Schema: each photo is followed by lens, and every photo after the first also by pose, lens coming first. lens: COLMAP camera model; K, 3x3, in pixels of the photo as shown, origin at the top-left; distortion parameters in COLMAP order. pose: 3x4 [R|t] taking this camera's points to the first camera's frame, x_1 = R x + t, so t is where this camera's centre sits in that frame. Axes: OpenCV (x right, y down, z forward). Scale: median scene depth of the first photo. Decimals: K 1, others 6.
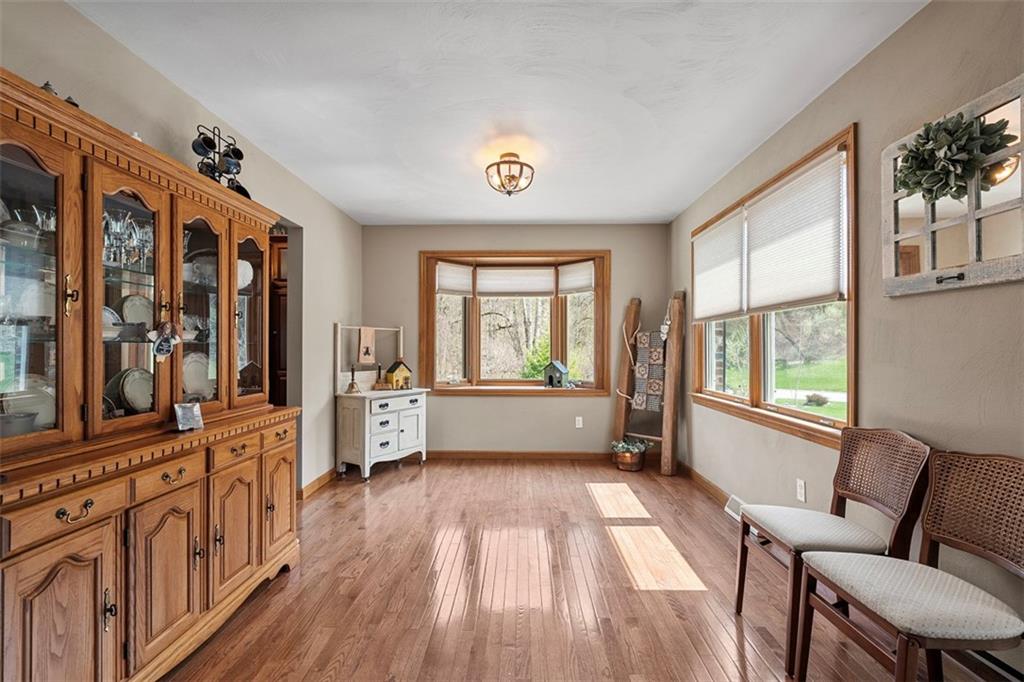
lens RADIAL K [[469.2, 0, 515.2], [0, 469.2, 344.6], [0, 0, 1]] dist [-0.006804, 0.002613]
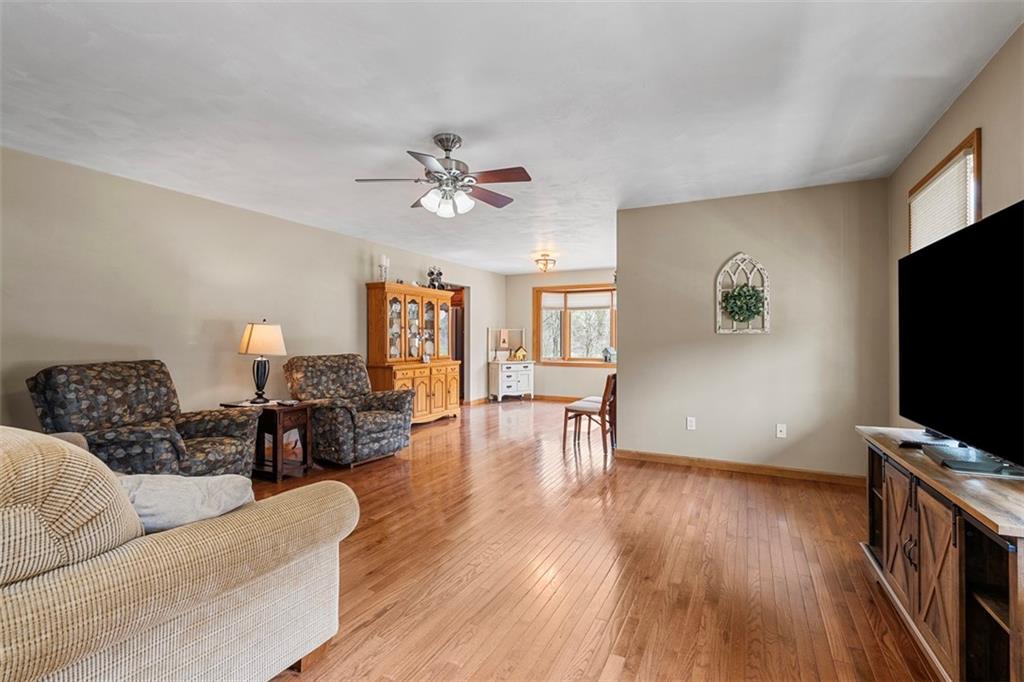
lens RADIAL K [[469.2, 0, 511.9], [0, 469.2, 339.2], [0, 0, 1]] dist [-0.006804, 0.002613]
pose [[0.898463, 0.000043, -0.439050, 0.903227], [0.002842, 0.999978, 0.005914, -0.009547], [0.439041, -0.006561, 0.898443, -1.190971]]
